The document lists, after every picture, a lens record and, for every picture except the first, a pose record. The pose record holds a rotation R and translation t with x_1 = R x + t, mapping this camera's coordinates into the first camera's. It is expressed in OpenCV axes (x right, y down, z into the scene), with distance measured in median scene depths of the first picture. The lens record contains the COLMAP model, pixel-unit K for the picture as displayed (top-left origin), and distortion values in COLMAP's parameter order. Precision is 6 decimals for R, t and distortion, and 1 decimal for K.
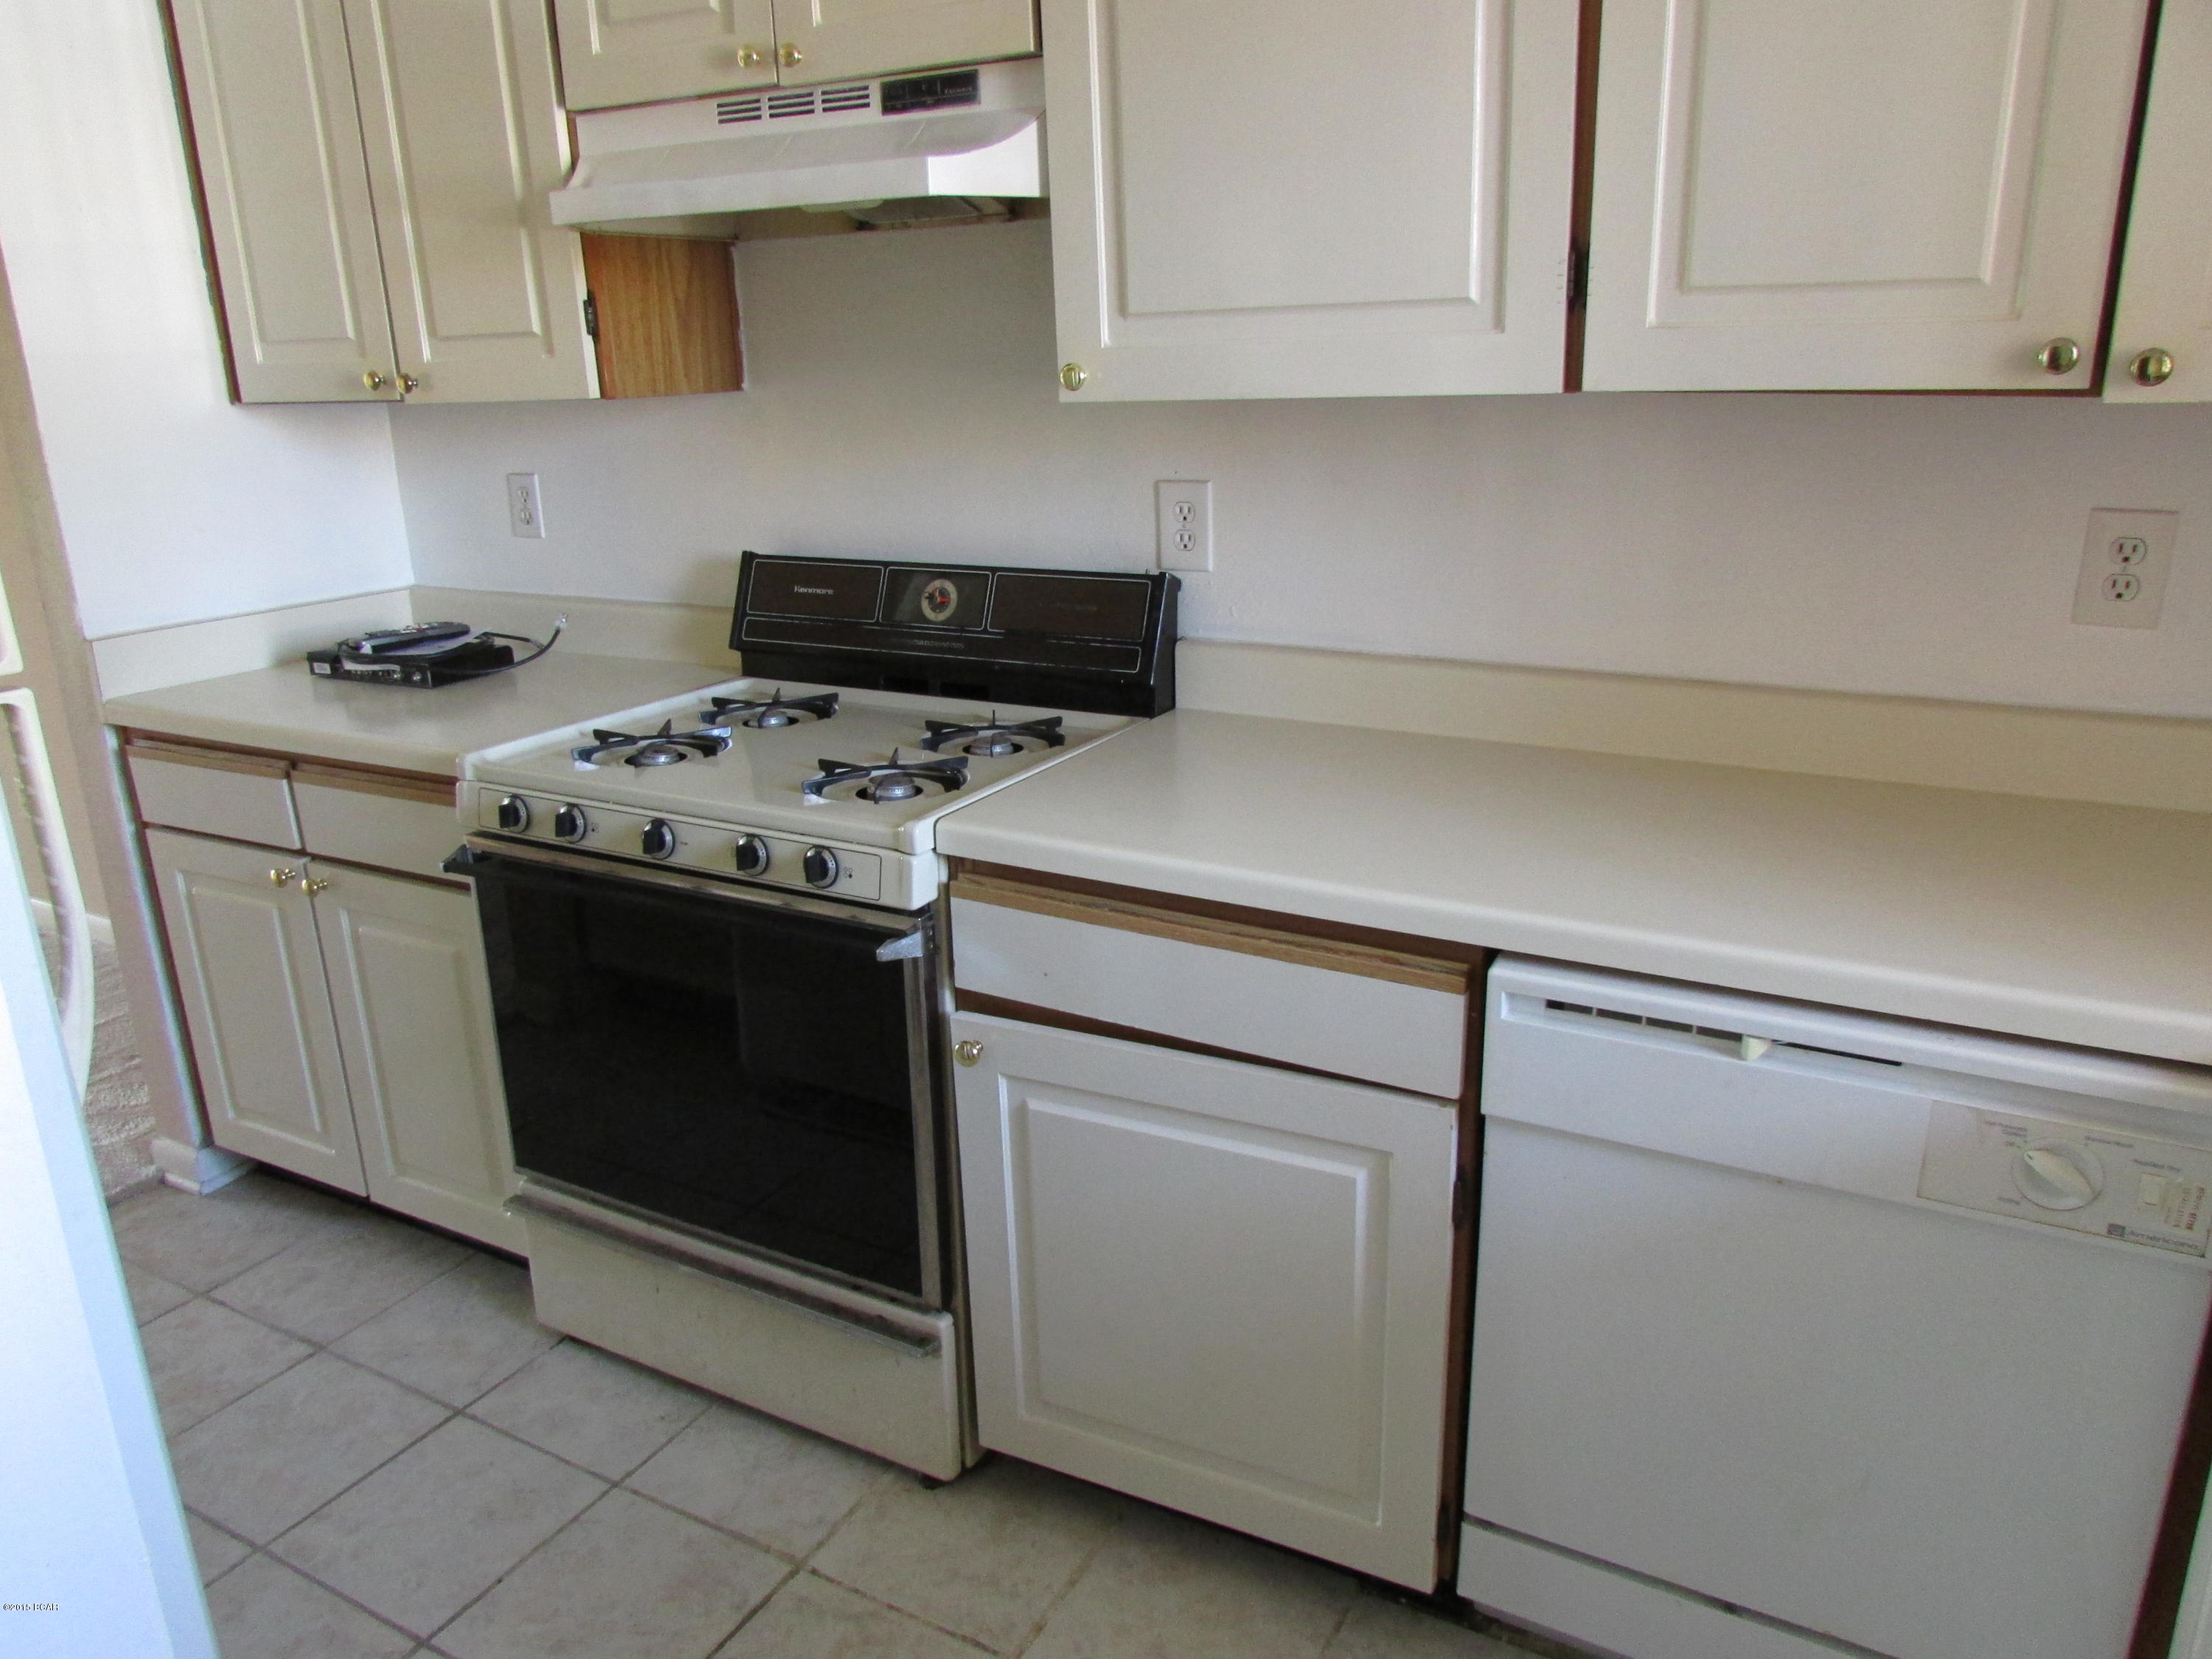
lens RADIAL K [[1575.8, 0, 1105.0], [0, 1575.8, 835.9], [0, 0, 1]] dist [-0.013688, -0.000185]
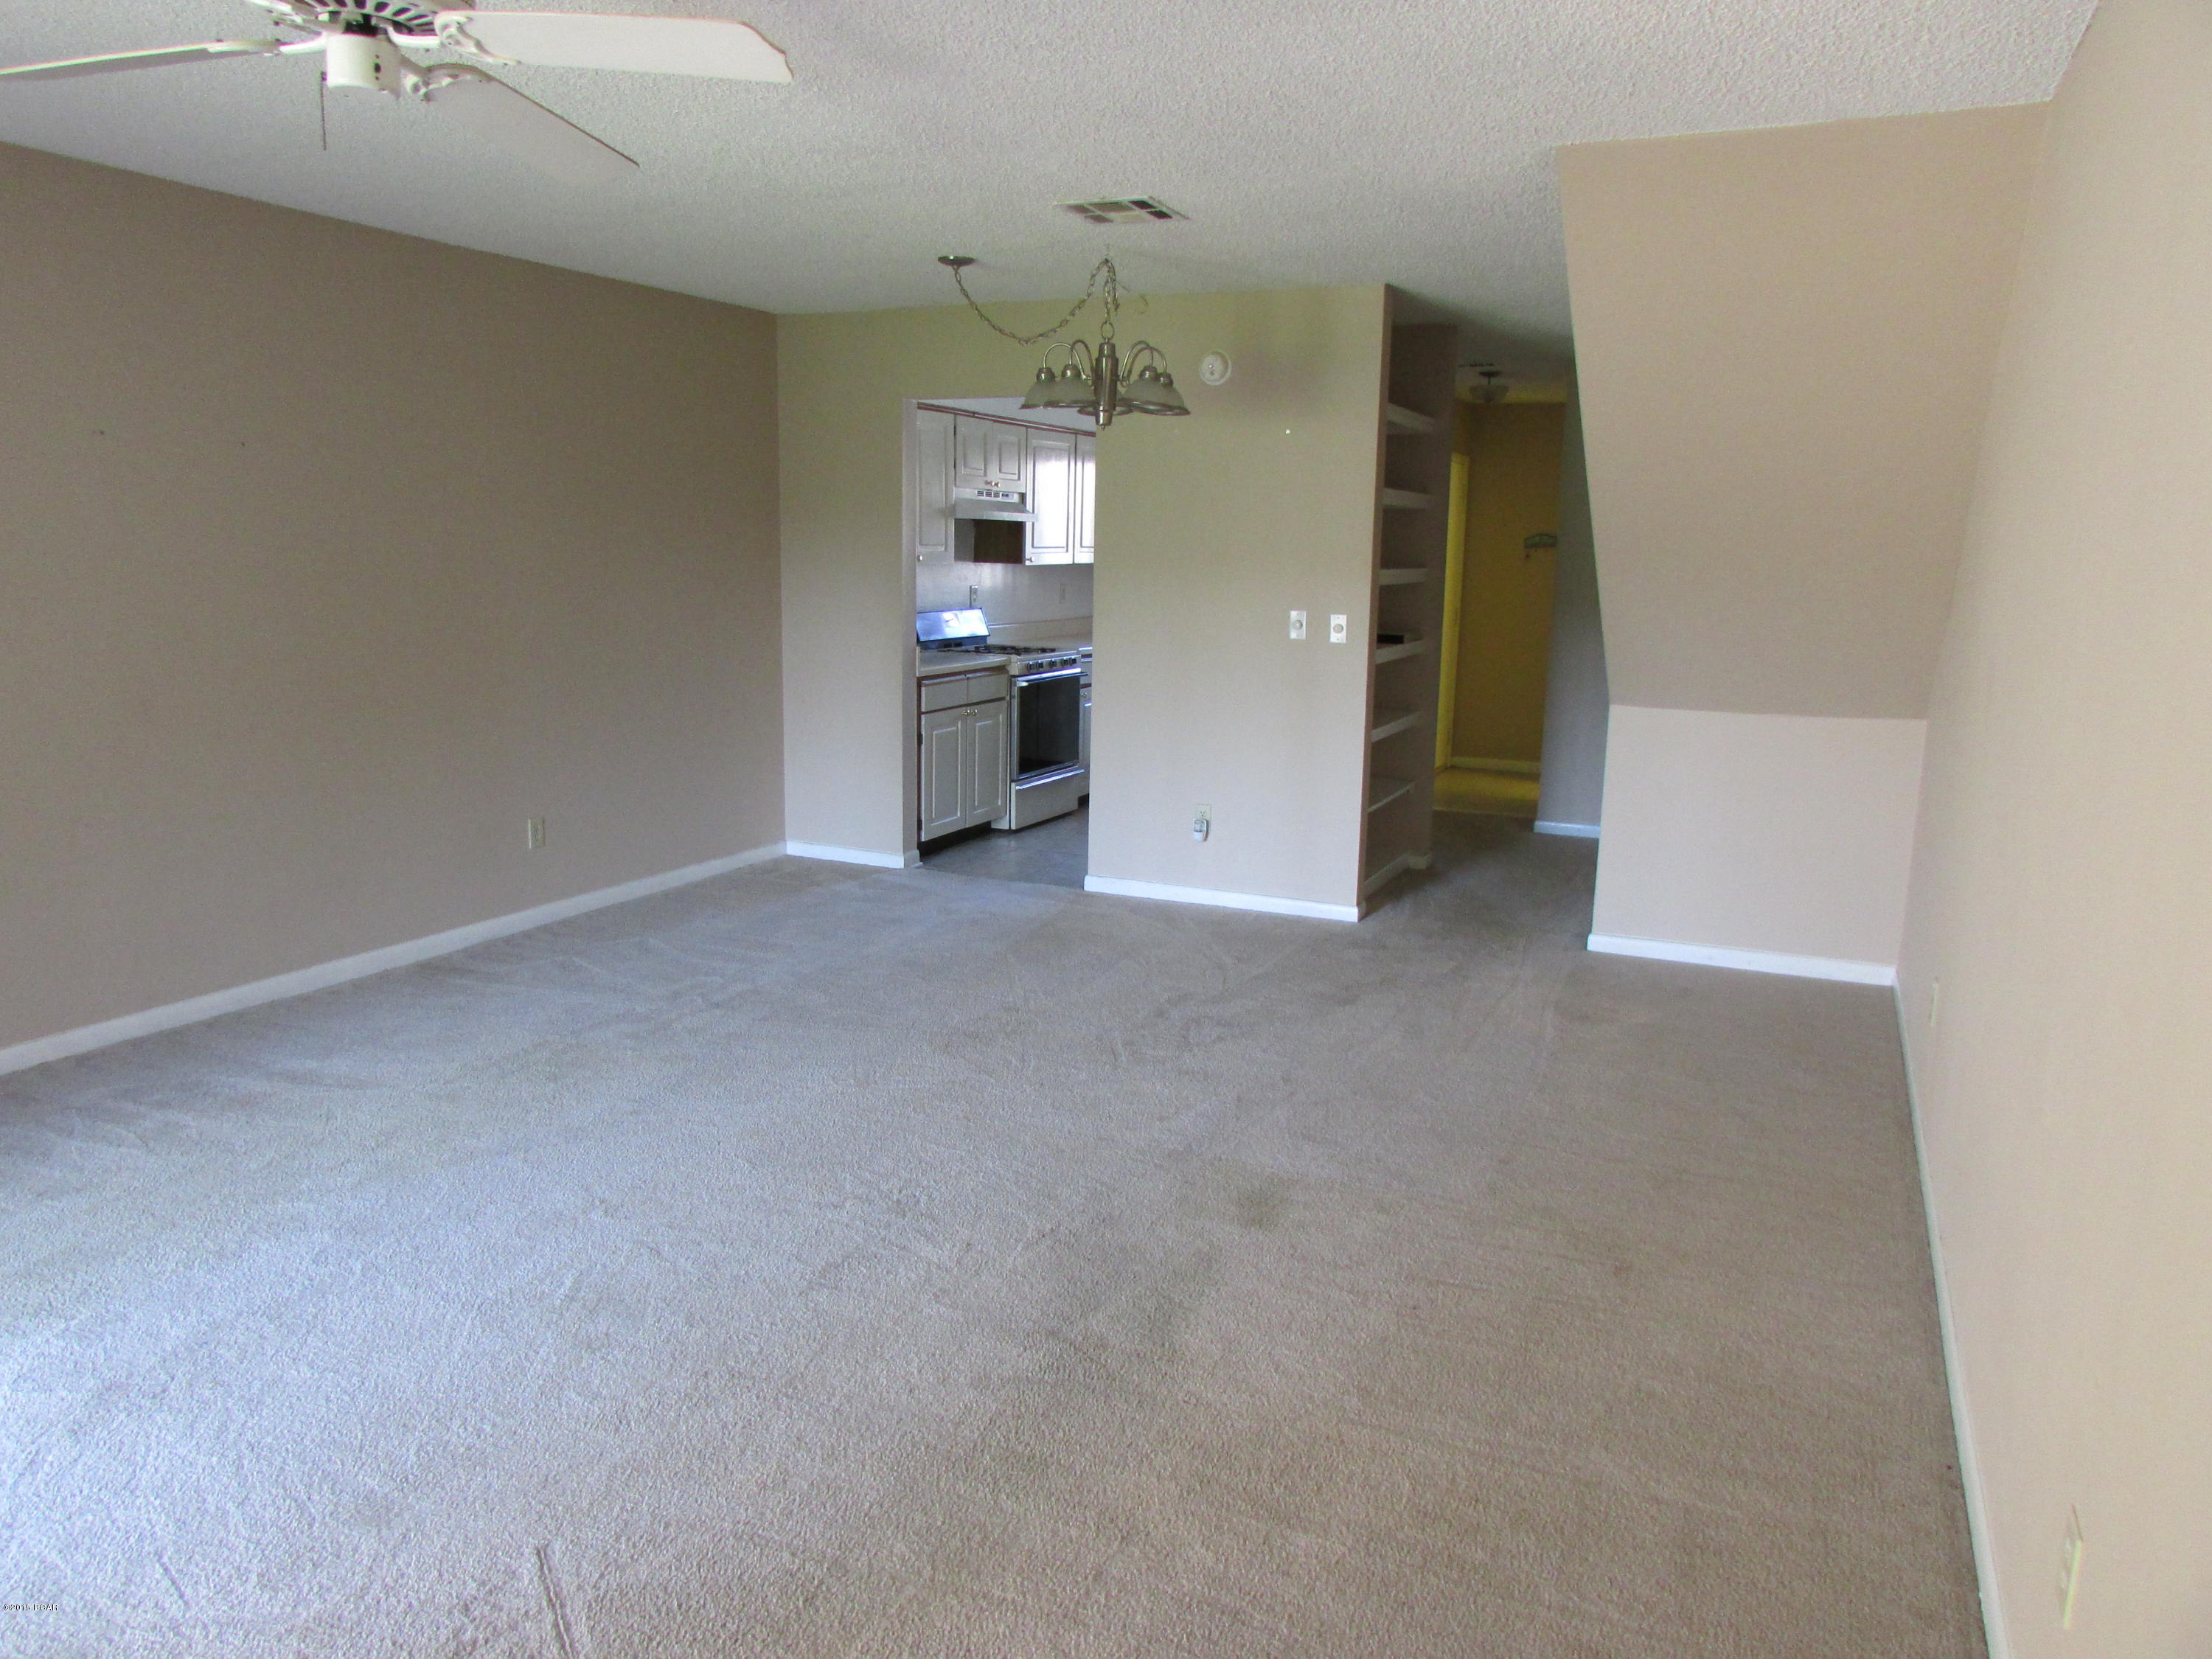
lens RADIAL K [[1573.3, 0, 1106.0], [0, 1573.3, 829.5], [0, 0, 1]] dist [-0.024069, -0.000987]
pose [[-0.088130, -0.159047, 0.983330, -4.392368], [0.271906, 0.945840, 0.177352, -0.285182], [-0.958280, 0.283003, -0.040111, 1.124677]]
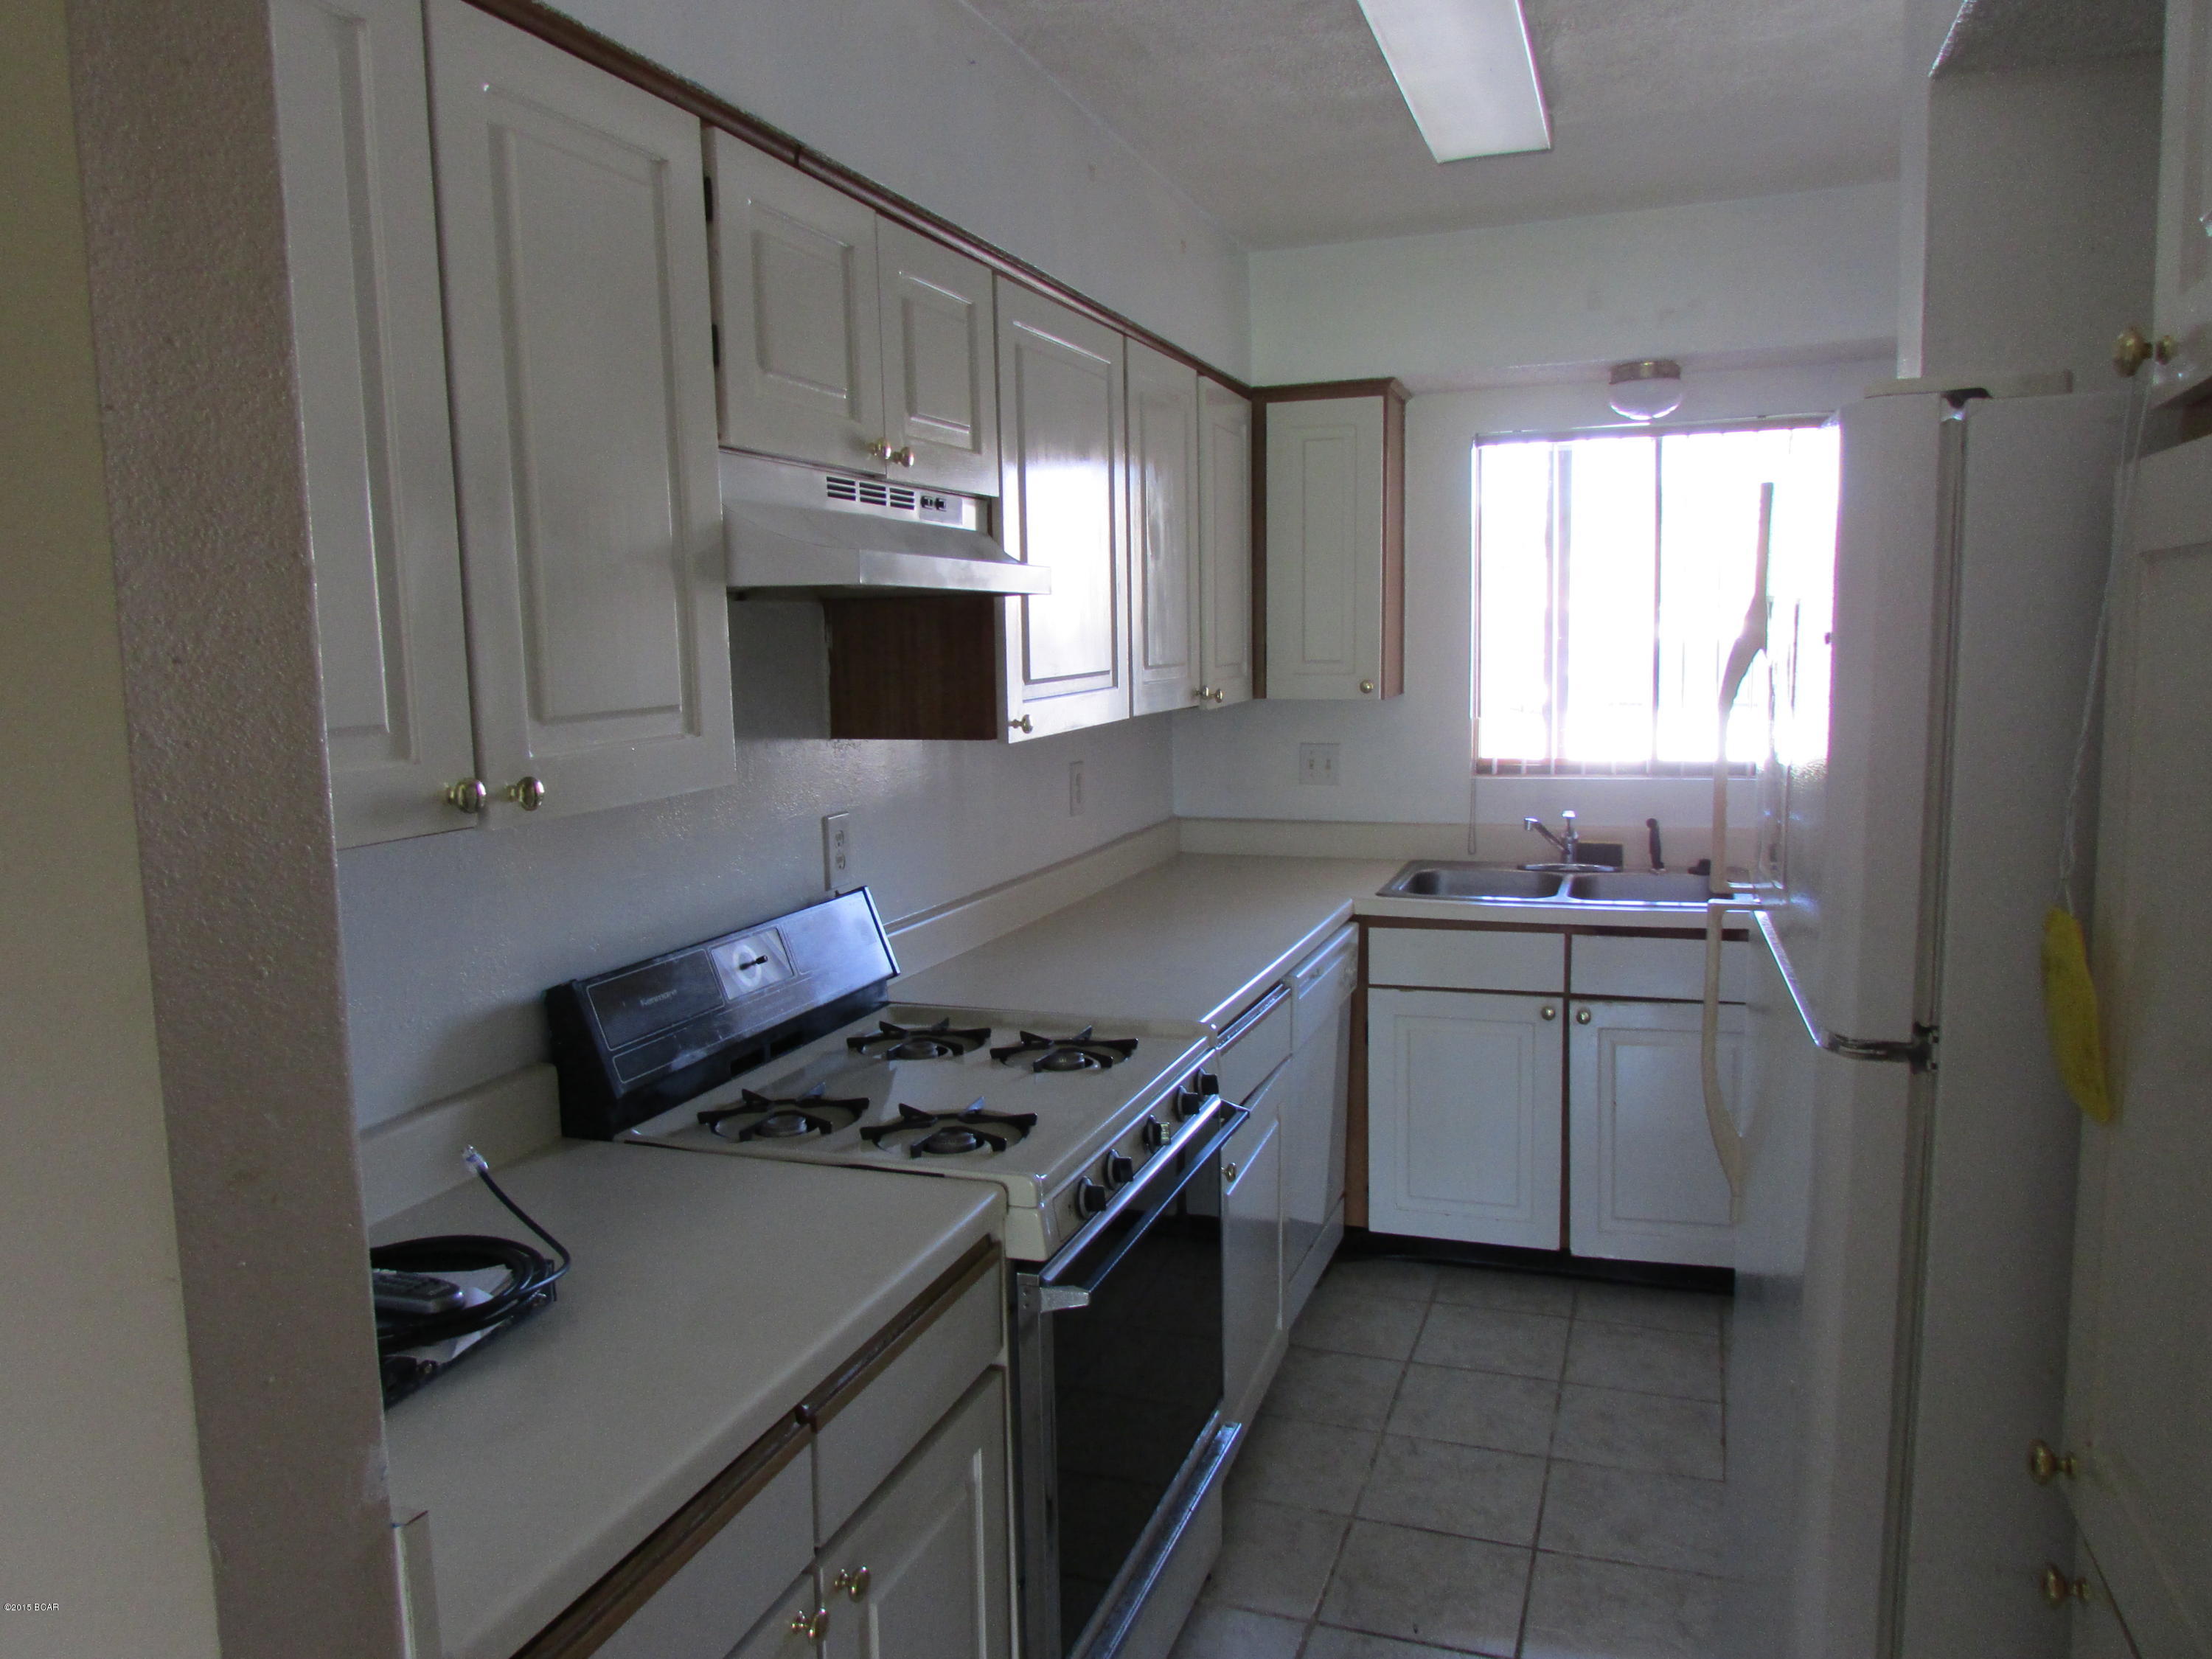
lens RADIAL K [[1575.8, 0, 1105.0], [0, 1575.8, 835.9], [0, 0, 1]] dist [-0.013688, -0.000185]
pose [[-0.162849, -0.101129, 0.981455, -1.300984], [0.310400, 0.938974, 0.148255, -0.359579], [-0.936553, 0.328787, -0.121521, 1.064667]]
